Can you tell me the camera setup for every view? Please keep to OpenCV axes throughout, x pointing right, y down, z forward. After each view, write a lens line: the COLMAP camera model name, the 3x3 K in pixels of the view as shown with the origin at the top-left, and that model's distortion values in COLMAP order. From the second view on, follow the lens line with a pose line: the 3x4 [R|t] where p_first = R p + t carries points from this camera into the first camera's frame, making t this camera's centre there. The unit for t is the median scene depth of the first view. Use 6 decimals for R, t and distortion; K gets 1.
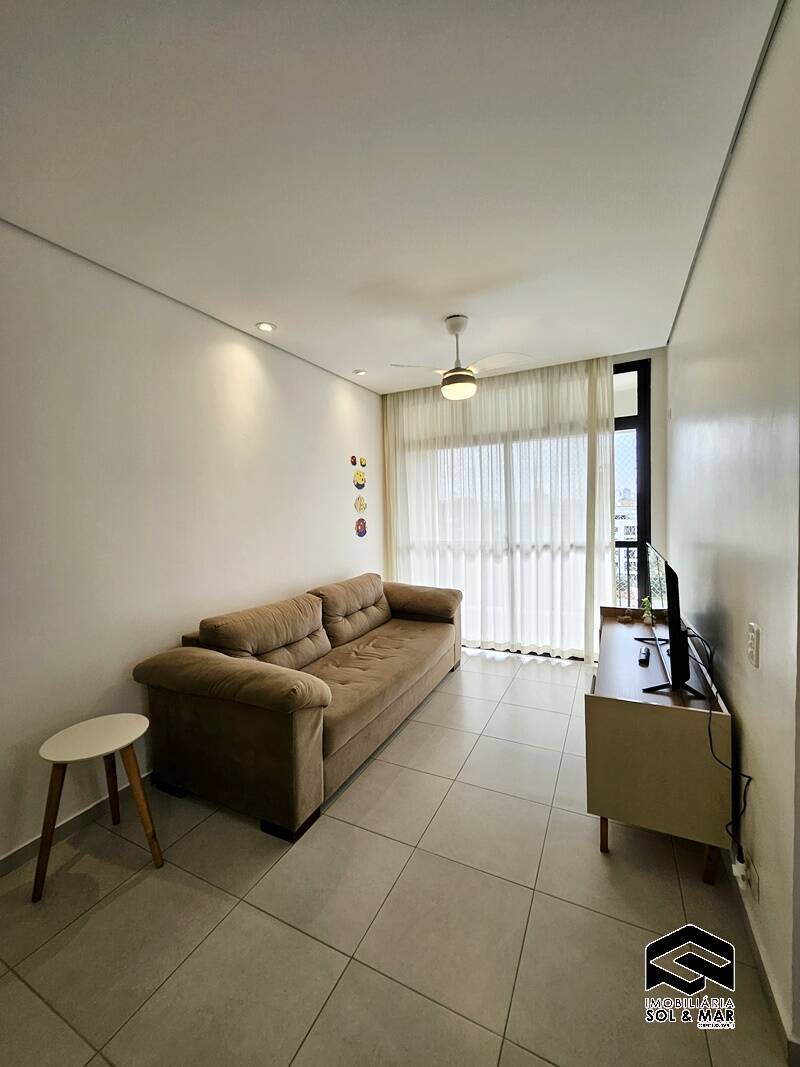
lens RADIAL K [[423.2, 0, 402.3], [0, 423.2, 529.8], [0, 0, 1]] dist [0.000827, 0.000193]
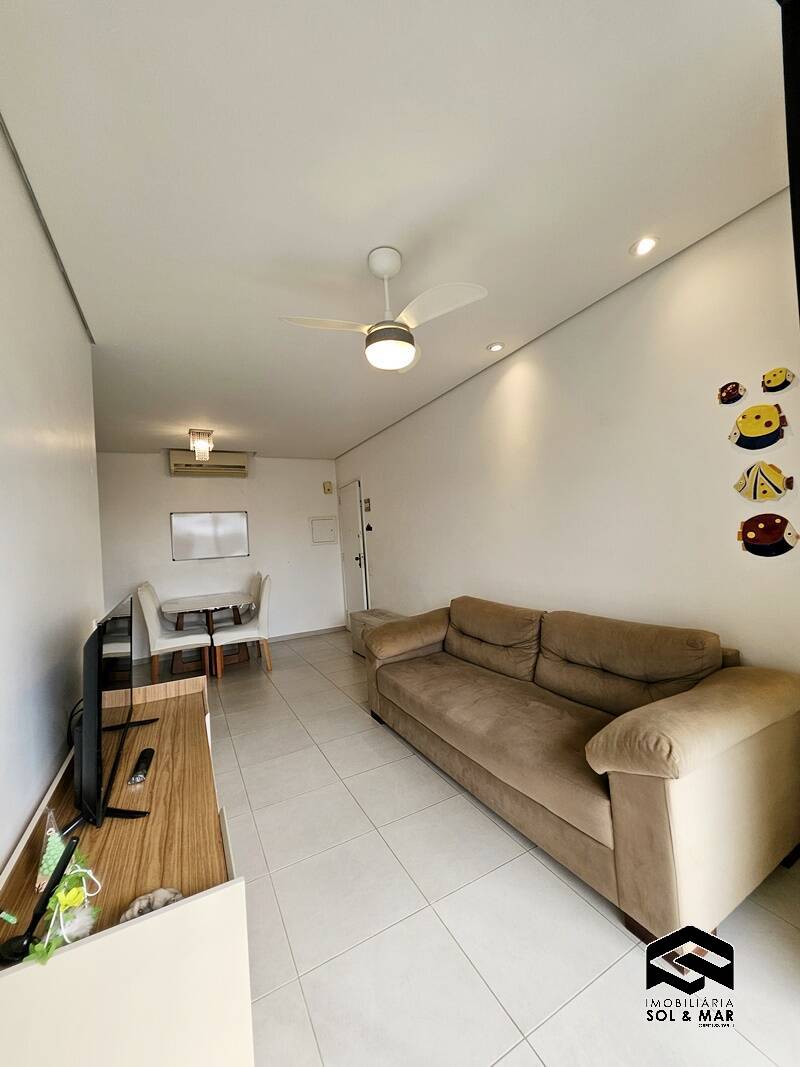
lens RADIAL K [[423.2, 0, 409.0], [0, 423.2, 537.3], [0, 0, 1]] dist [0.000827, 0.000193]
pose [[-0.564797, 0.056456, -0.823296, 0.481853], [0.039368, 0.998365, 0.041454, -0.036060], [0.824290, -0.008999, -0.566096, 0.963015]]
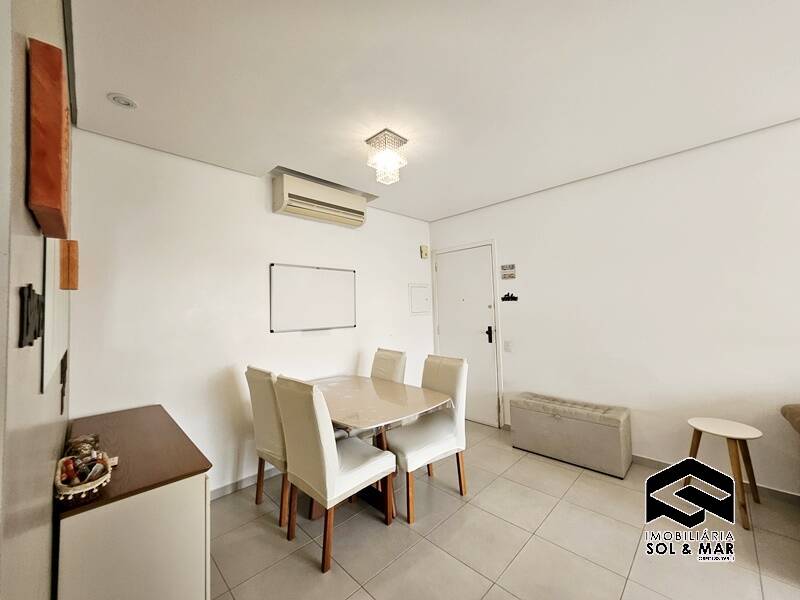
lens RADIAL K [[317.3, 0, 398.1], [0, 317.3, 300.3], [0, 0, 1]] dist [0.000827, 0.000193]
pose [[-0.334787, 0.002554, -0.942291, 0.371900], [-0.007130, 0.999961, 0.005244, -0.010332], [0.942267, 0.008475, -0.334755, 0.077728]]
